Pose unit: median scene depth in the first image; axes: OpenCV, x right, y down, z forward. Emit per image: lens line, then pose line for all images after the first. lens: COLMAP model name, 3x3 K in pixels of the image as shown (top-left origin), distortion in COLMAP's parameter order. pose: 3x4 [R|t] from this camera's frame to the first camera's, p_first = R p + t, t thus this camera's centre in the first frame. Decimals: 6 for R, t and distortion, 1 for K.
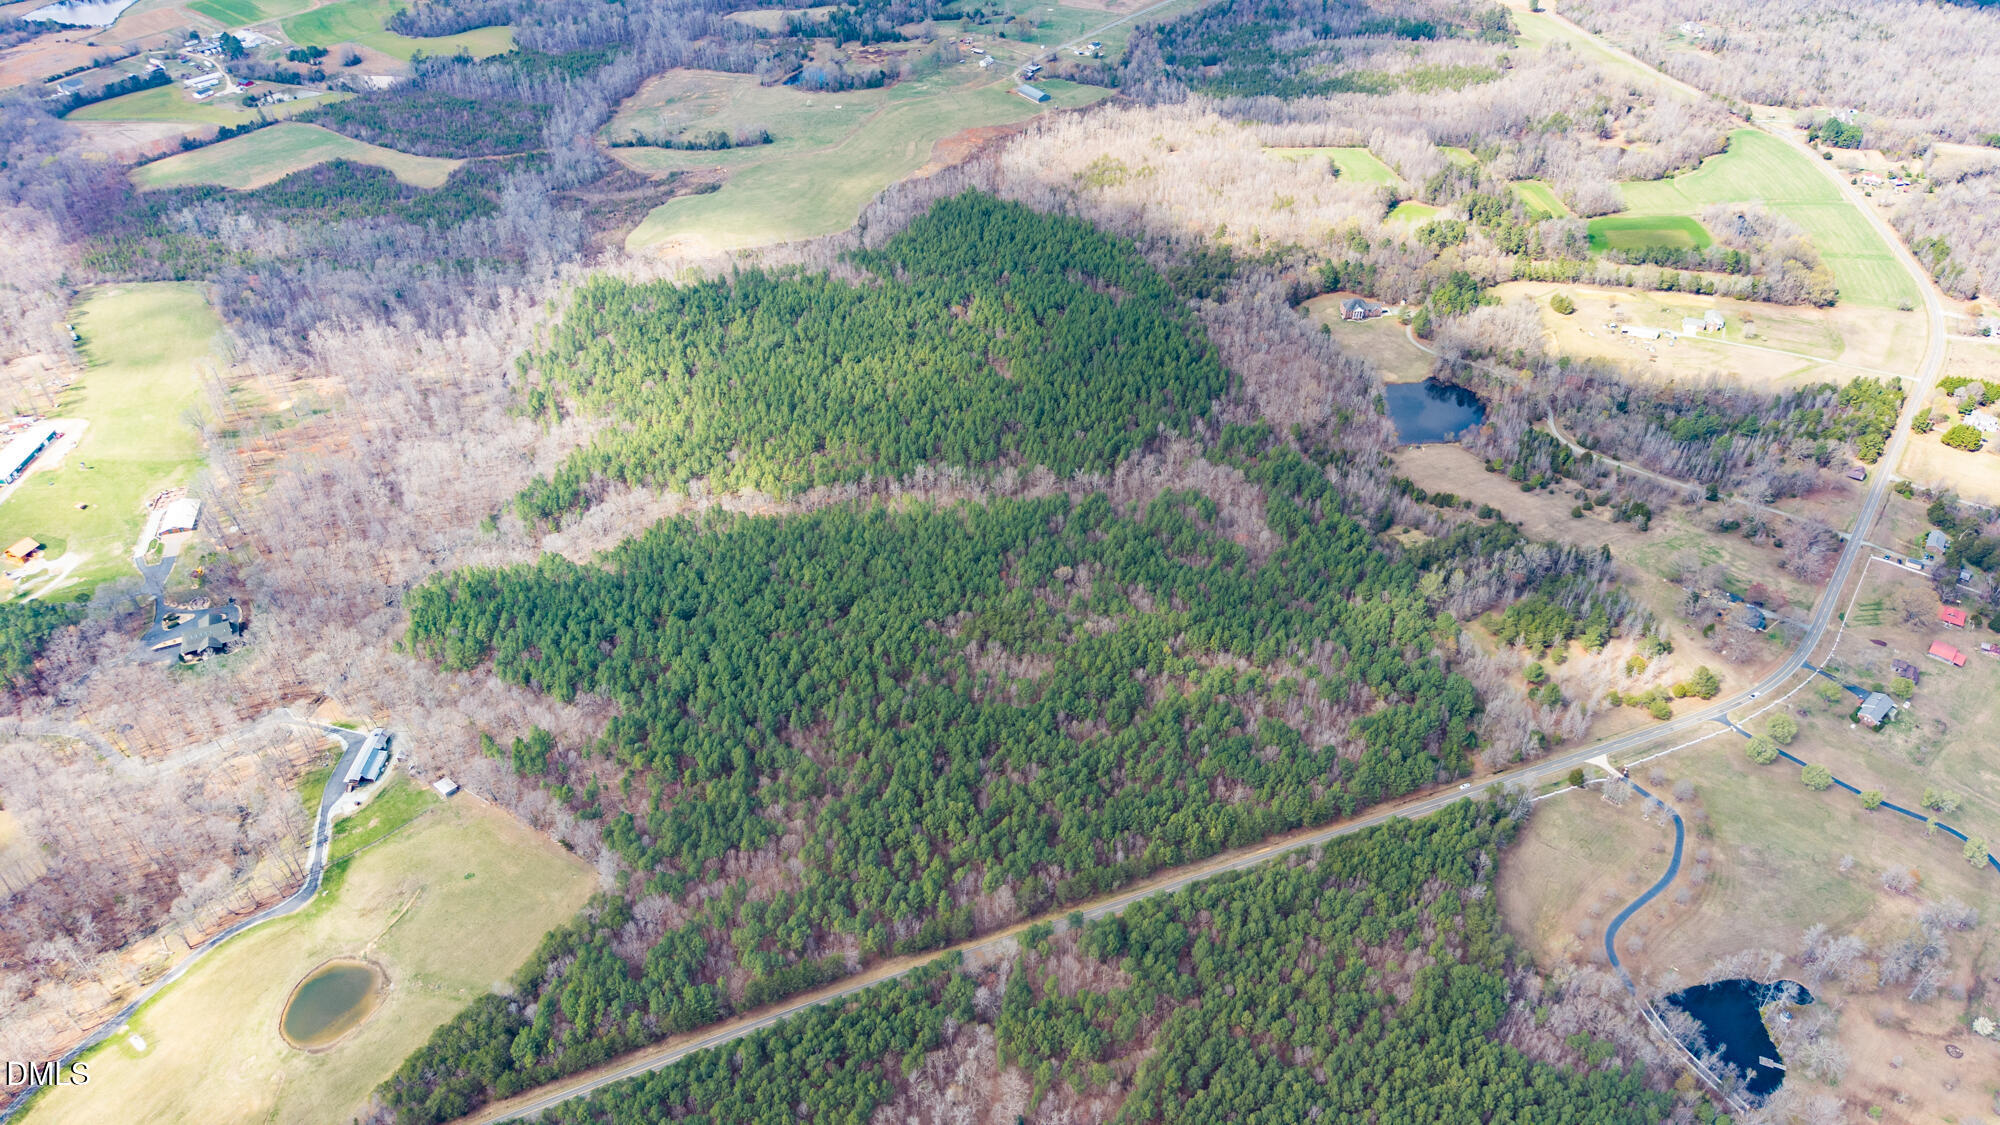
lens RADIAL K [[1342.6, 0, 1000.8], [0, 1342.6, 564.7], [0, 0, 1]] dist [0.016920, -0.018524]
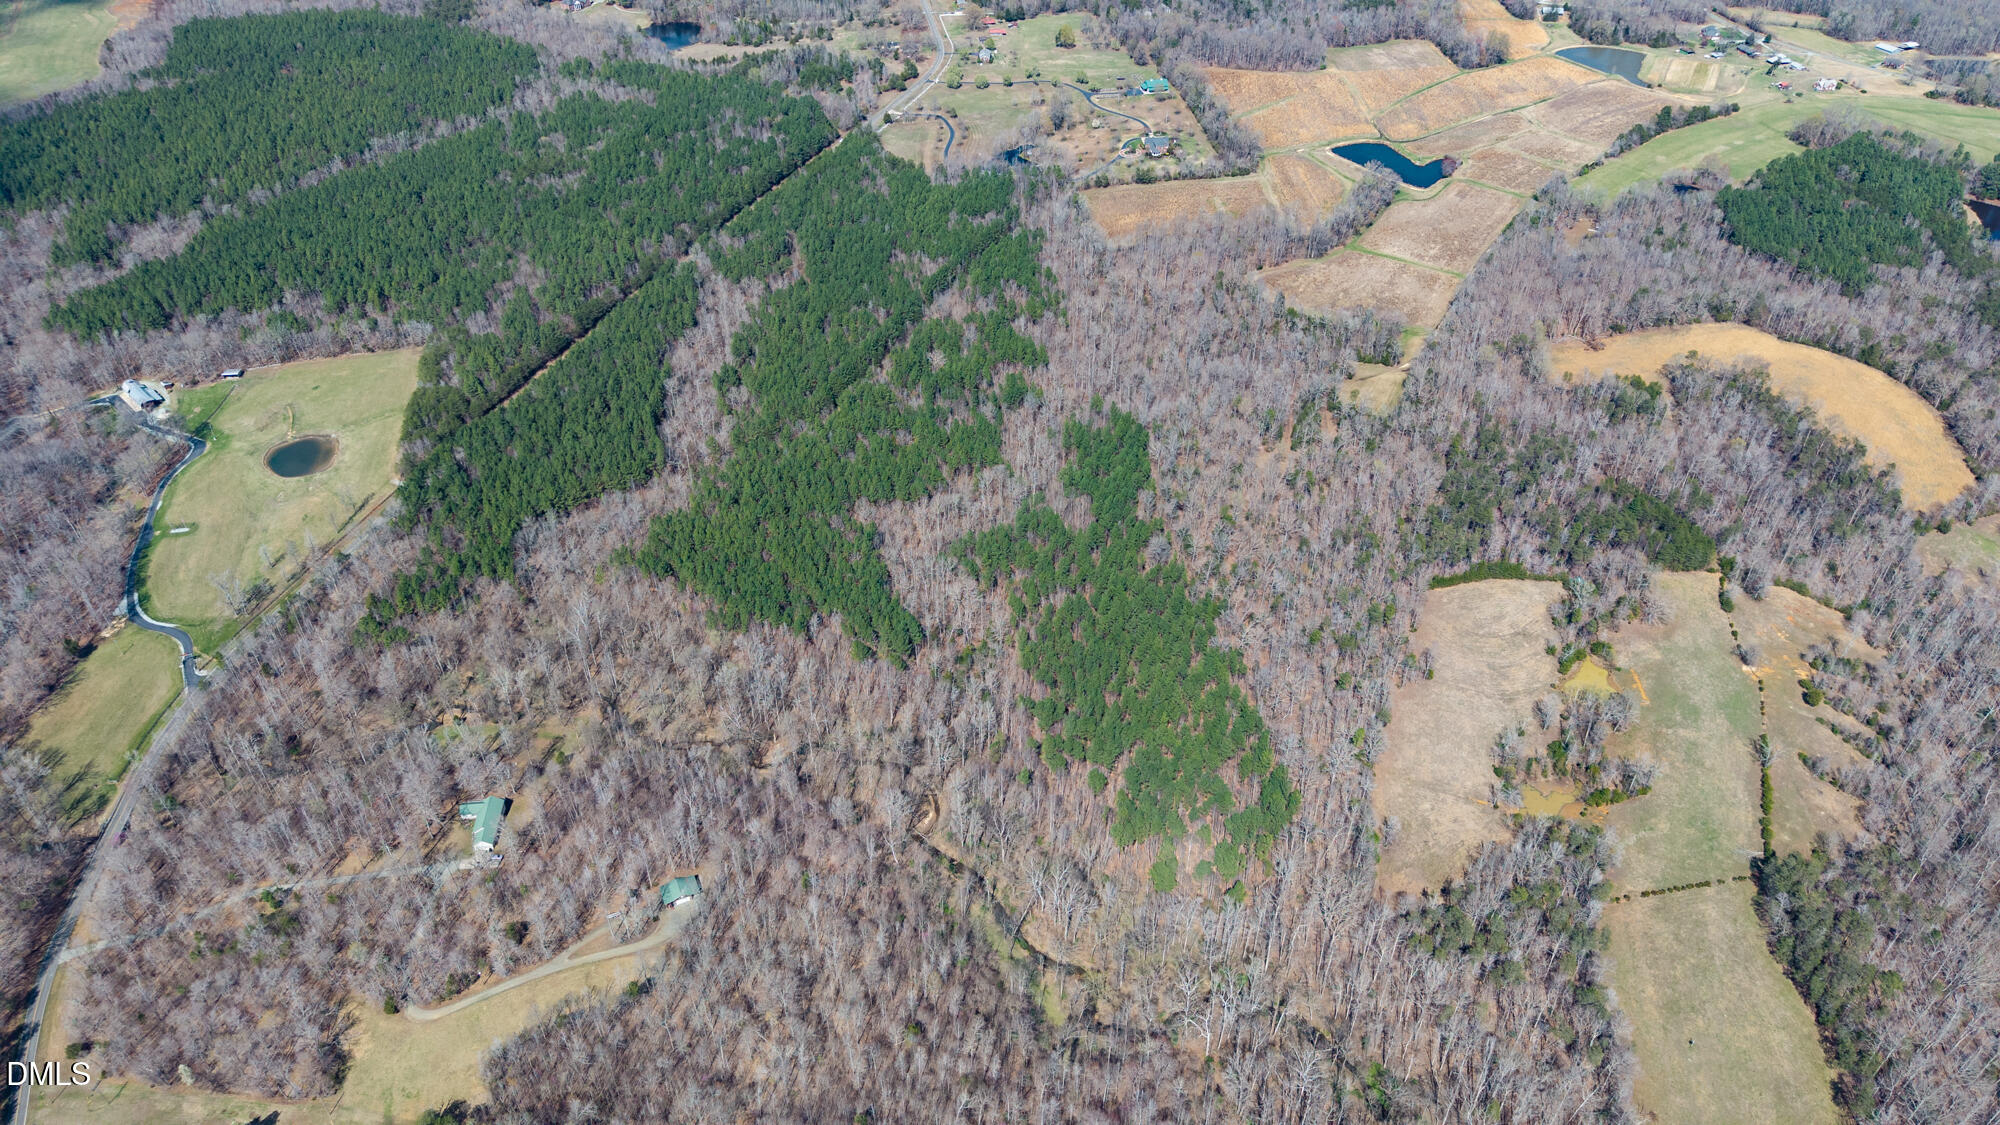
lens RADIAL K [[1342.6, 0, 1004.7], [0, 1342.6, 557.6], [0, 0, 1]] dist [0.016920, -0.018524]
pose [[0.693843, -0.447159, 0.564473, -0.551908], [0.445118, 0.882486, 0.151946, 0.354378], [-0.566084, 0.145831, 0.811346, -0.342656]]
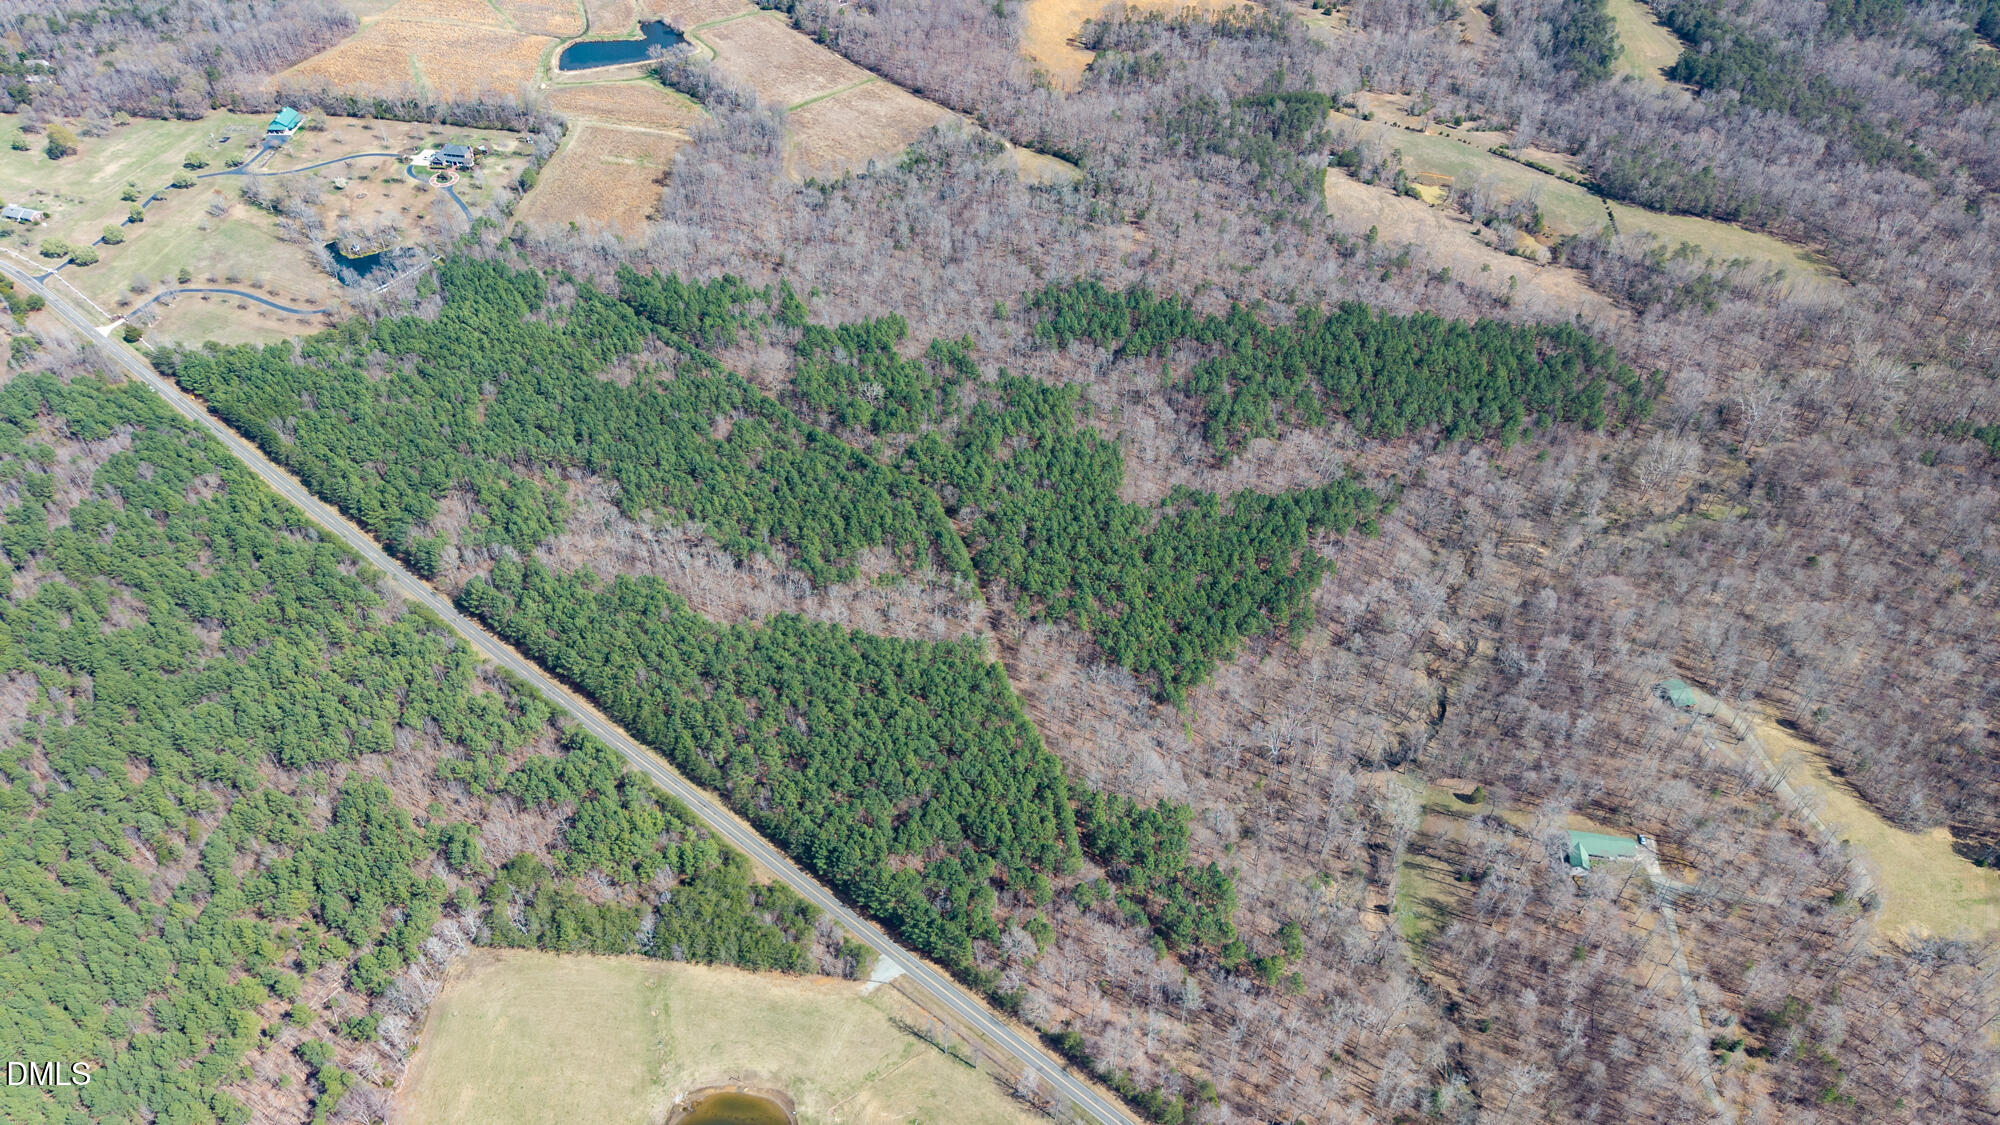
lens RADIAL K [[1342.6, 0, 1000.4], [0, 1342.6, 566.0], [0, 0, 1]] dist [0.016920, -0.018524]
pose [[-0.513735, -0.595762, 0.617369, -0.572800], [0.533733, 0.341461, 0.773649, -0.196245], [-0.671718, 0.726961, 0.142557, 0.366638]]
